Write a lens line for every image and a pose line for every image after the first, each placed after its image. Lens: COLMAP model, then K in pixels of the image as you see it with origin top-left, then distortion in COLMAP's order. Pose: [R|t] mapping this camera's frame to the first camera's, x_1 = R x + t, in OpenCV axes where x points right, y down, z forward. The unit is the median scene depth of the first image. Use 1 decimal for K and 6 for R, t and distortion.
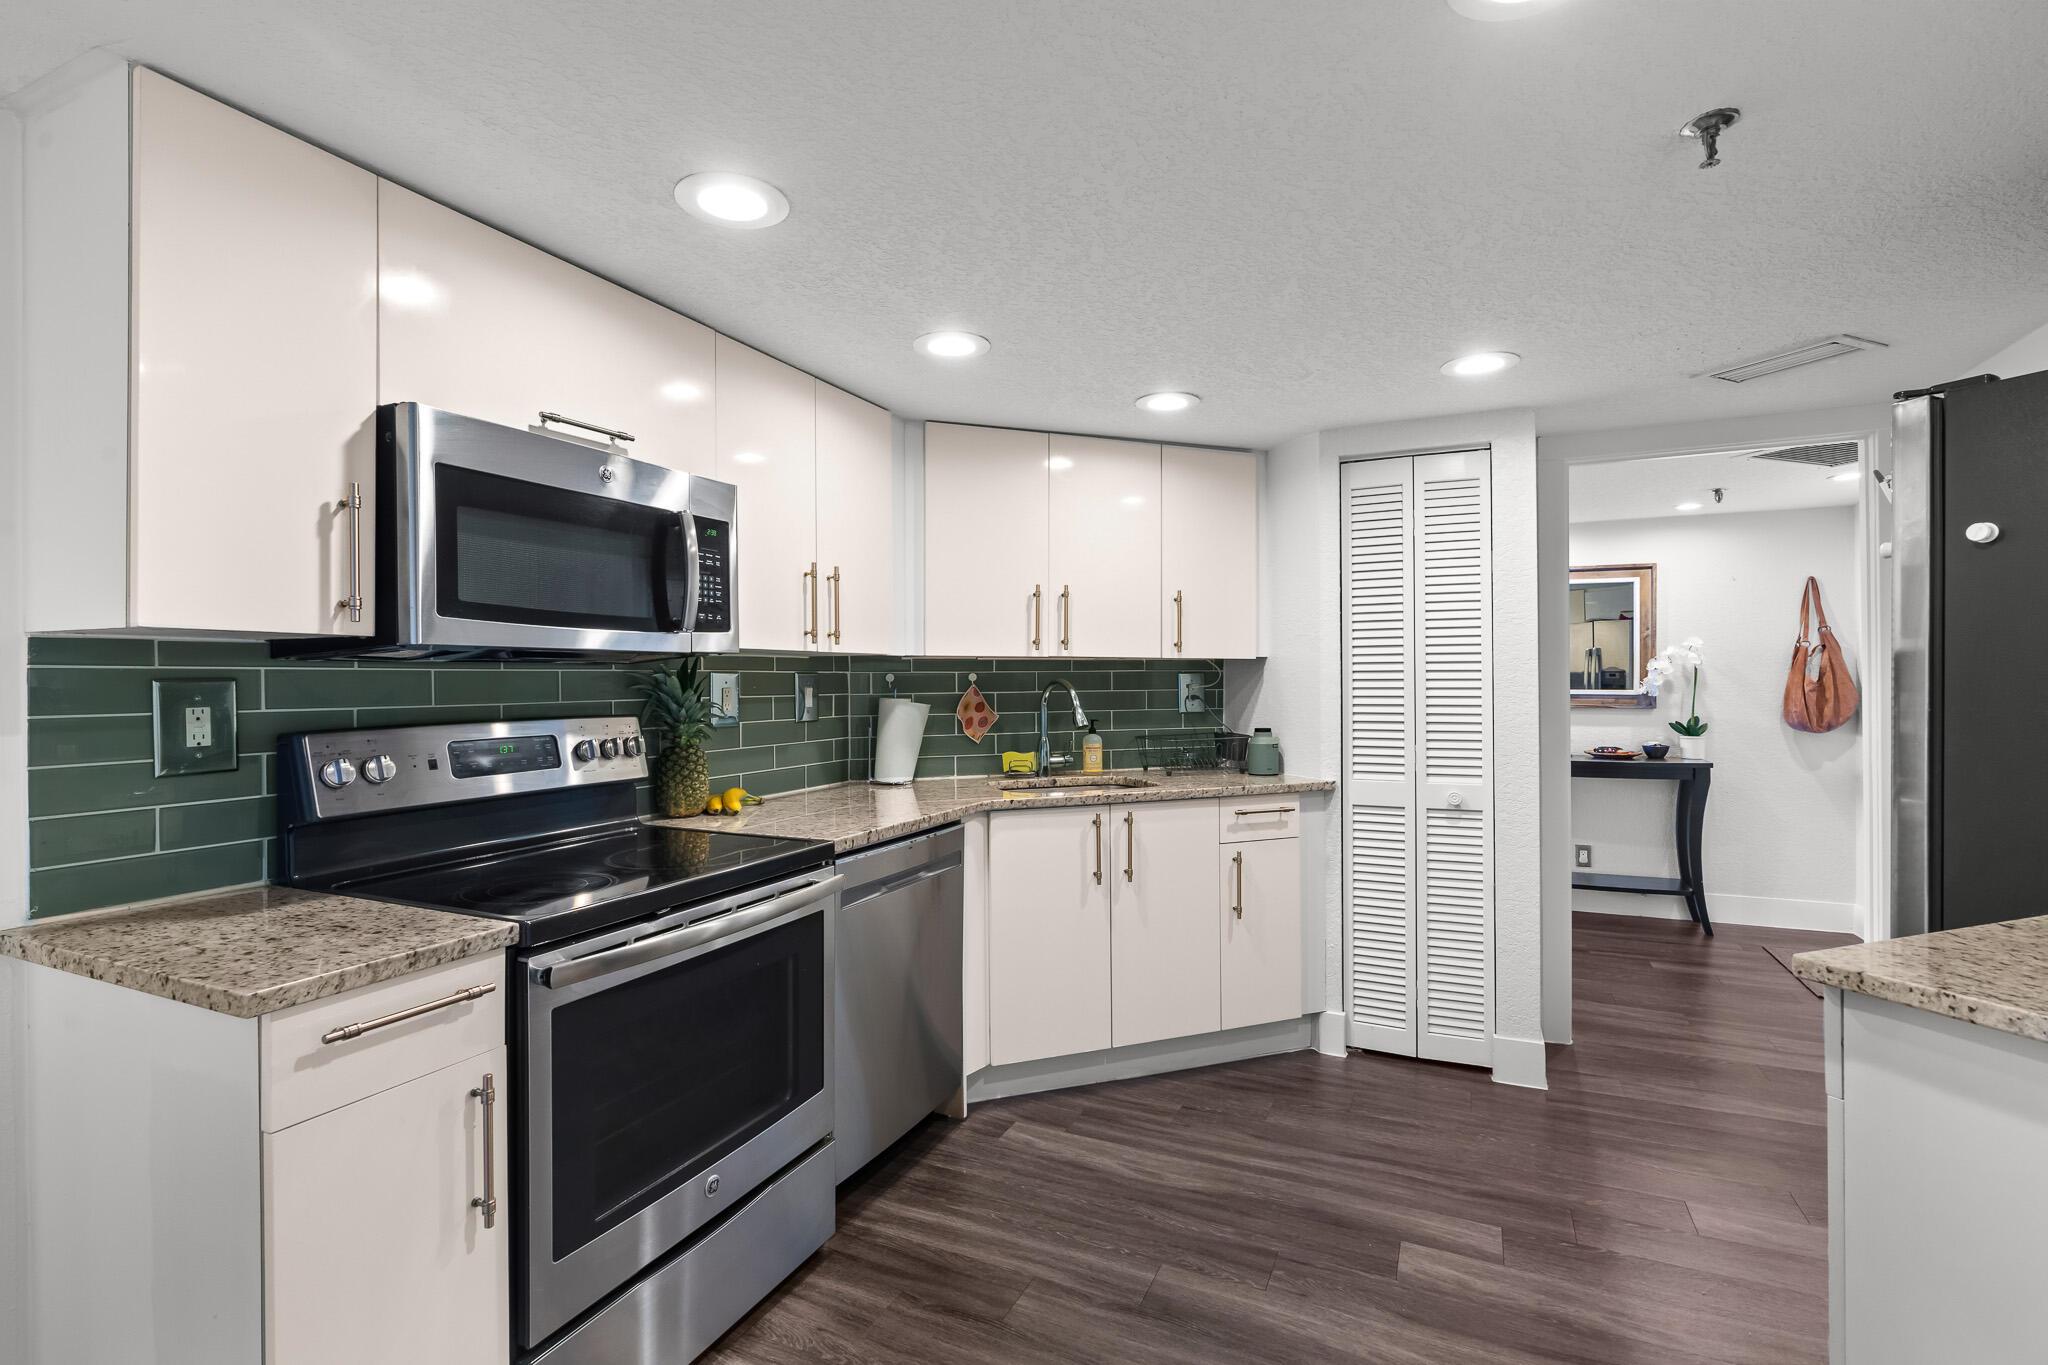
lens RADIAL K [[928.9, 0, 977.3], [0, 928.9, 677.8], [0, 0, 1]] dist [0.000068, 0.000086]
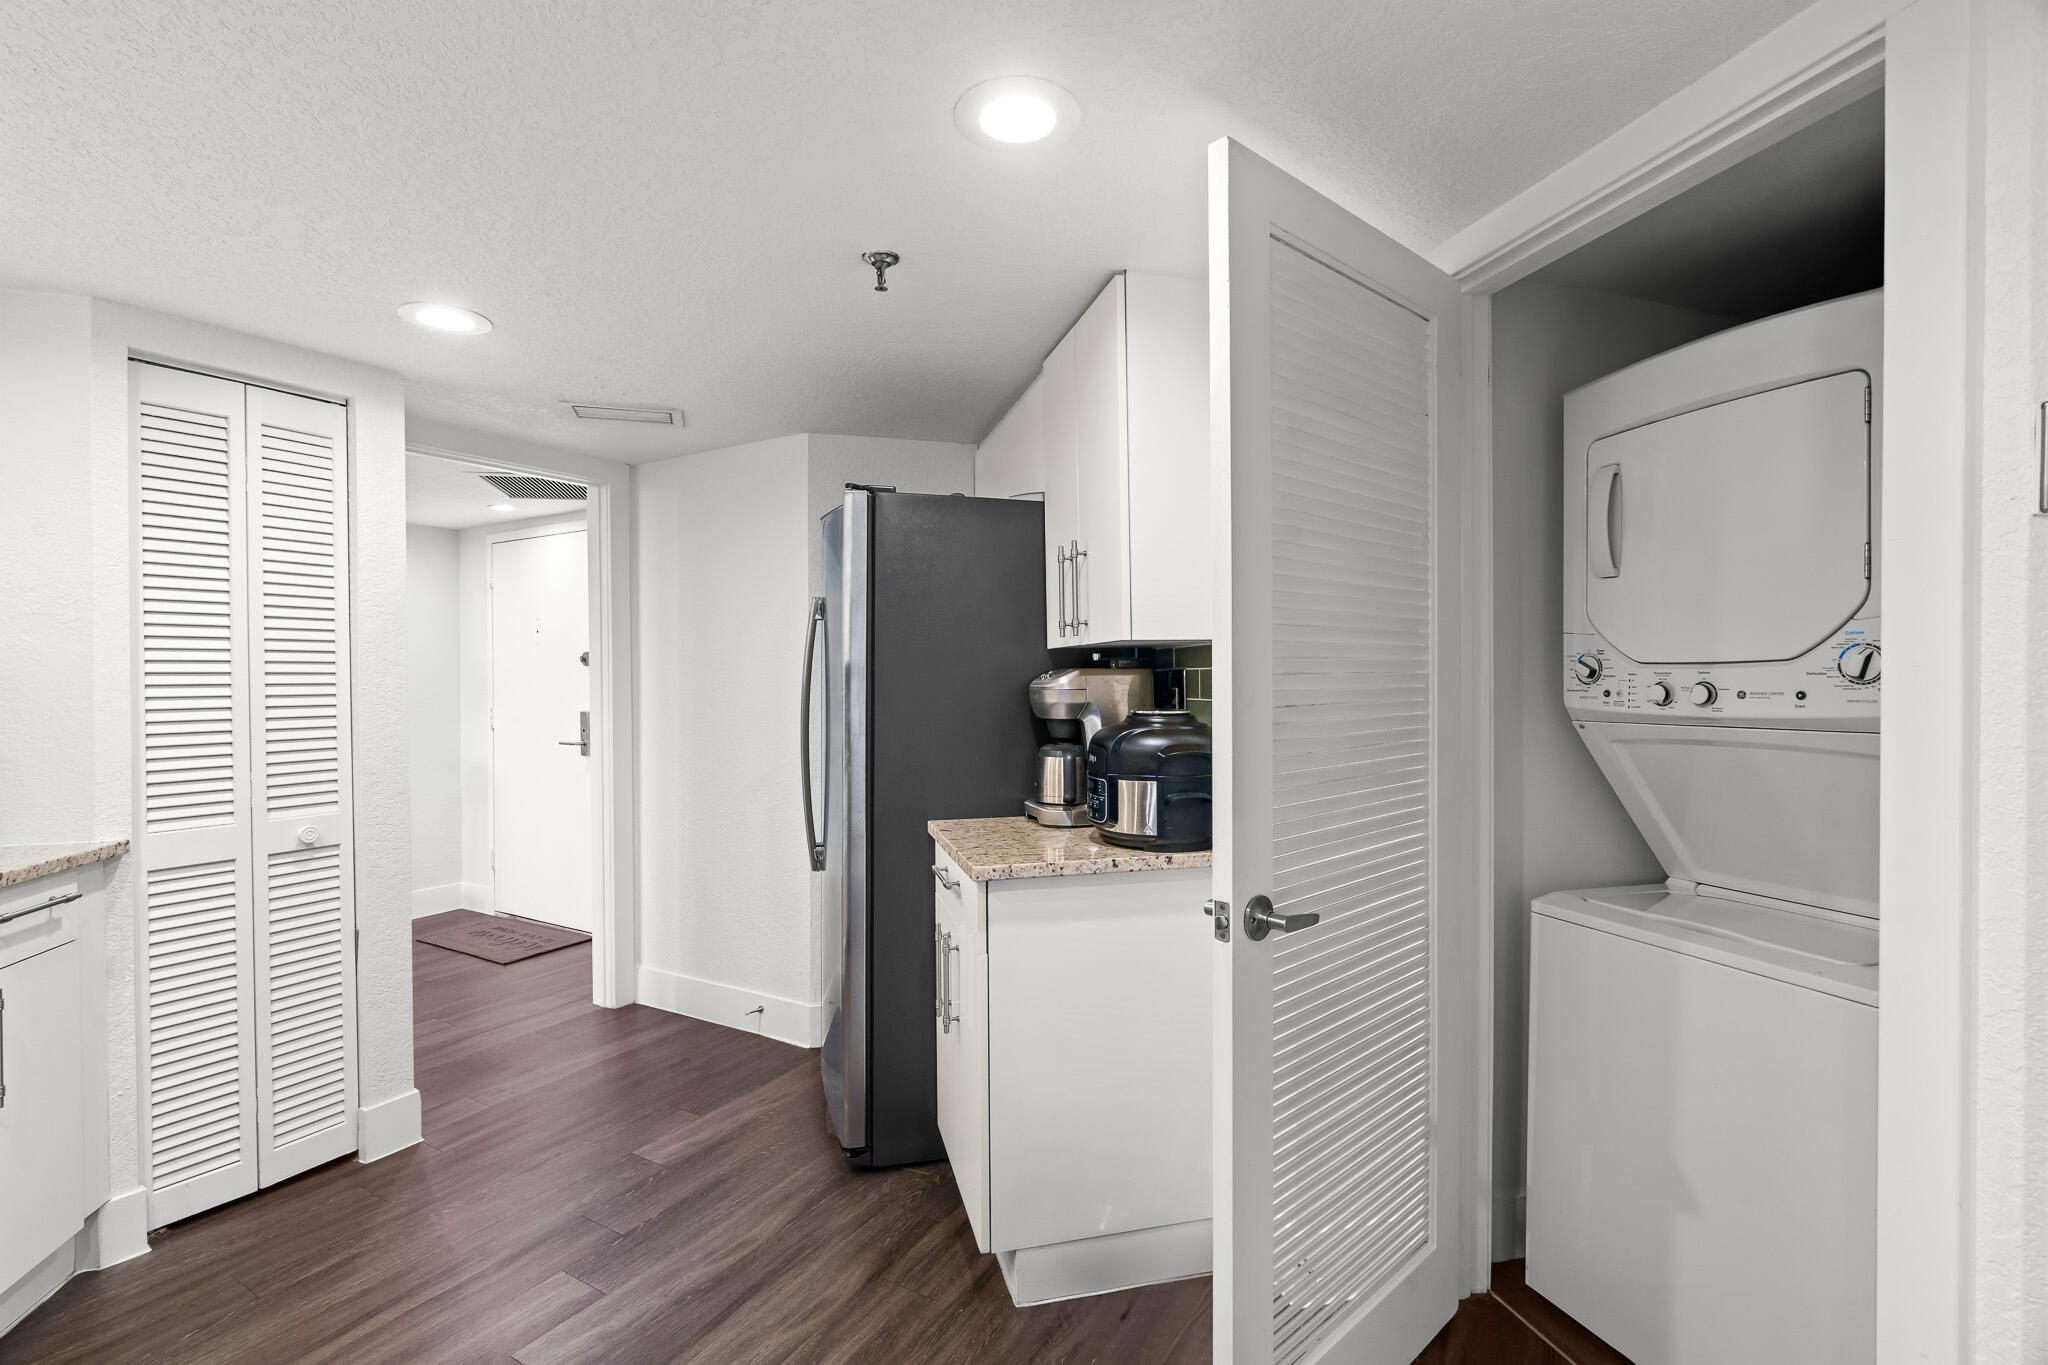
lens RADIAL K [[968.8, 0, 1024.0], [0, 968.8, 682.5], [0, 0, 1]] dist [-0.000061, 0.001157]
pose [[0.063265, -0.002014, 0.997995, -0.306089], [0.004164, 0.999990, 0.001754, 0.001247], [-0.997988, 0.004045, 0.063273, 0.385260]]
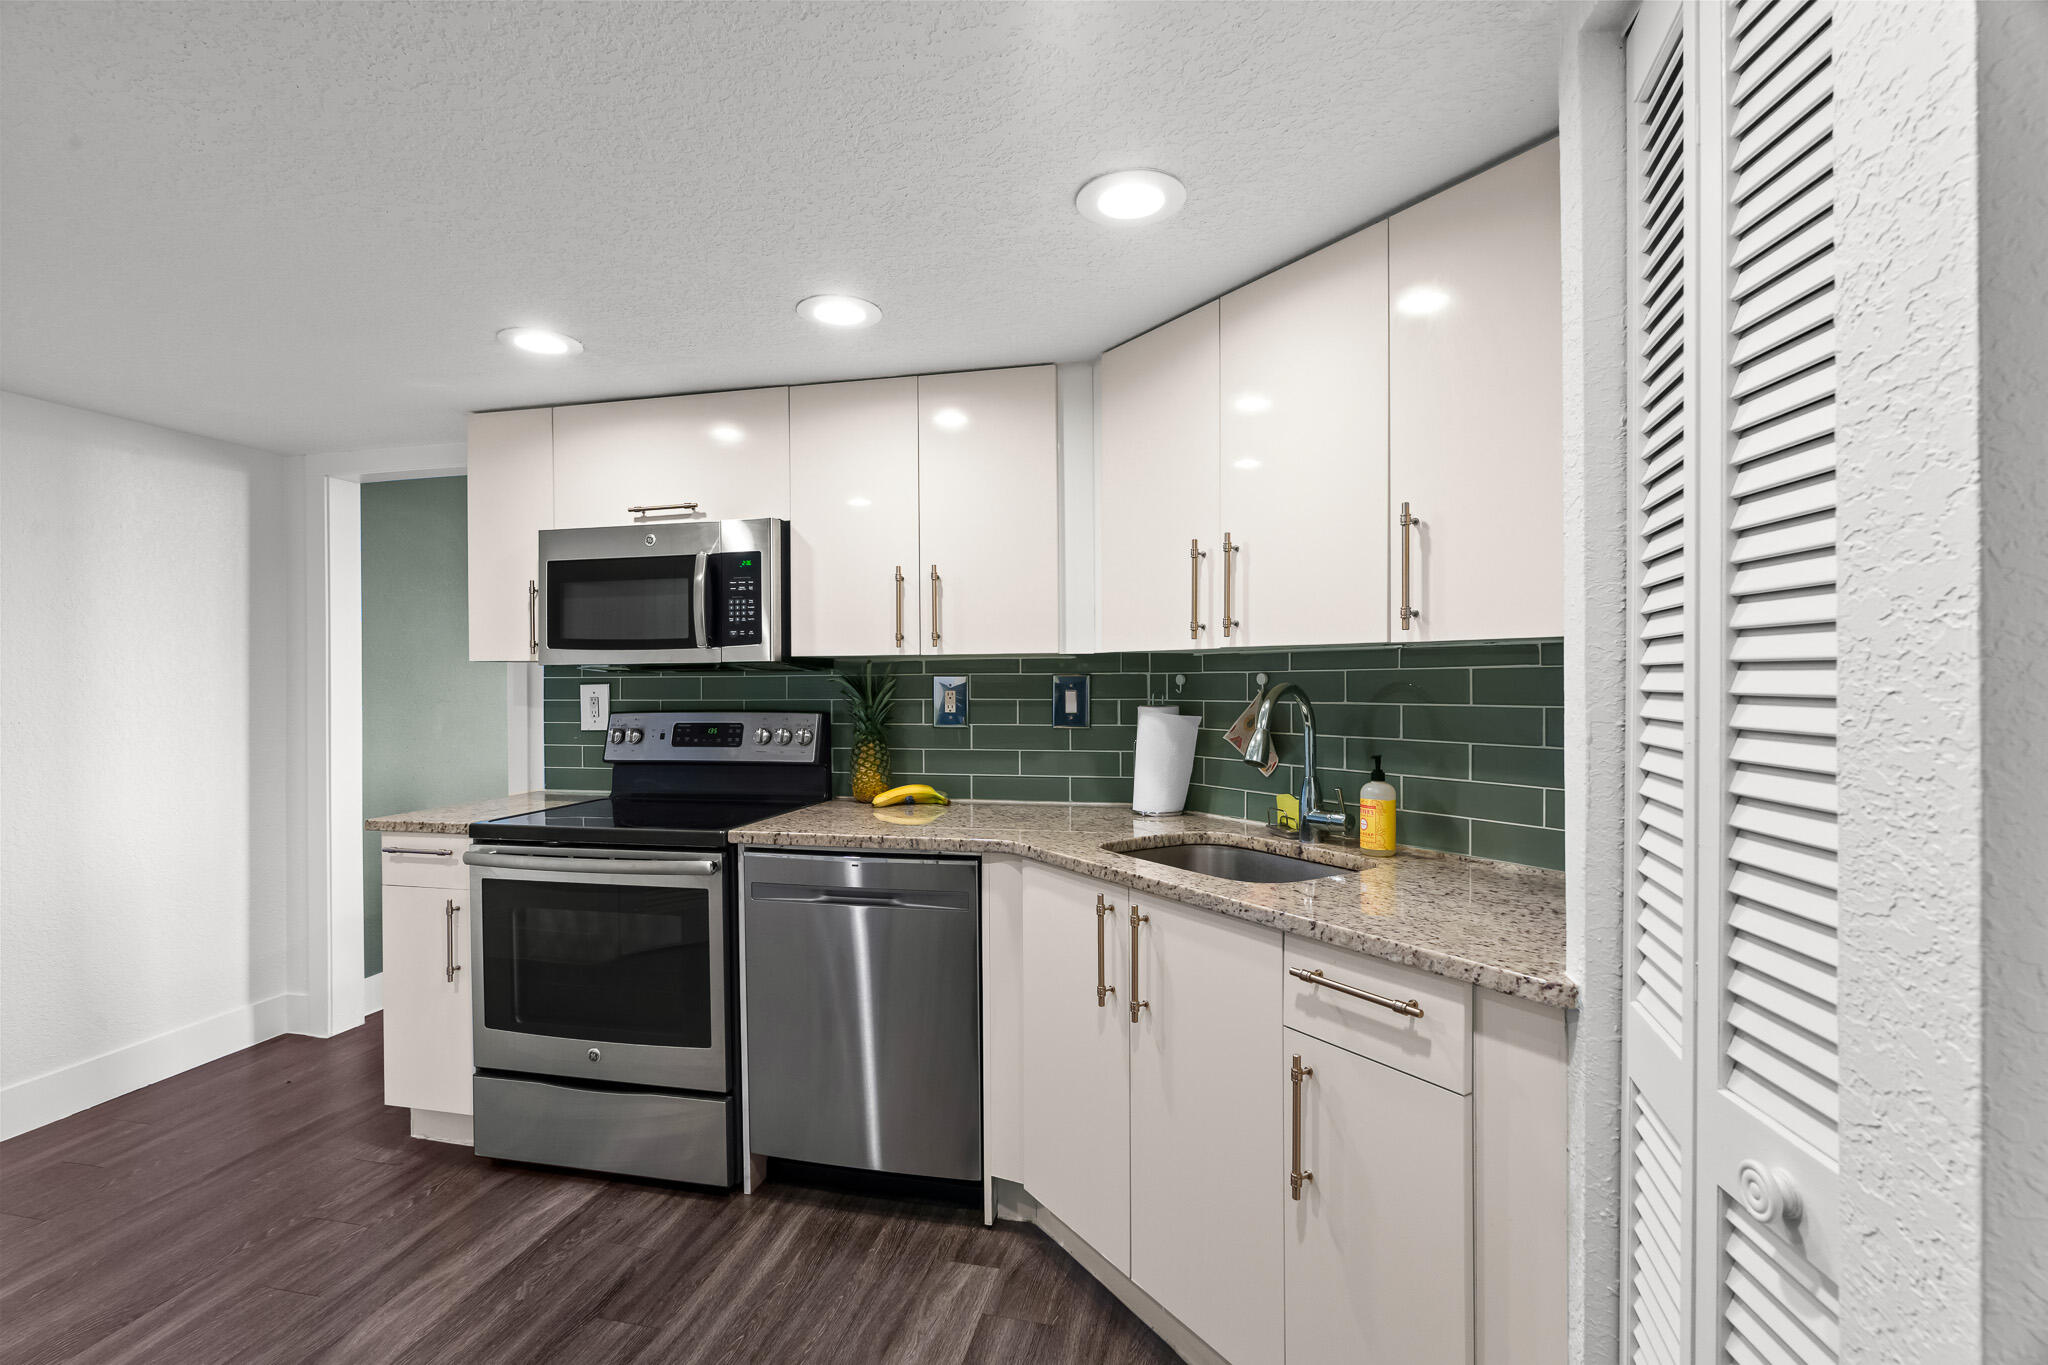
lens RADIAL K [[924.6, 0, 1018.7], [0, 924.6, 681.4], [0, 0, 1]] dist [-0.002695, 0.000991]
pose [[0.244703, 0.004621, -0.969587, 0.792285], [0.007046, 0.999954, 0.006544, -0.005996], [0.969573, -0.008433, 0.244659, 0.855404]]
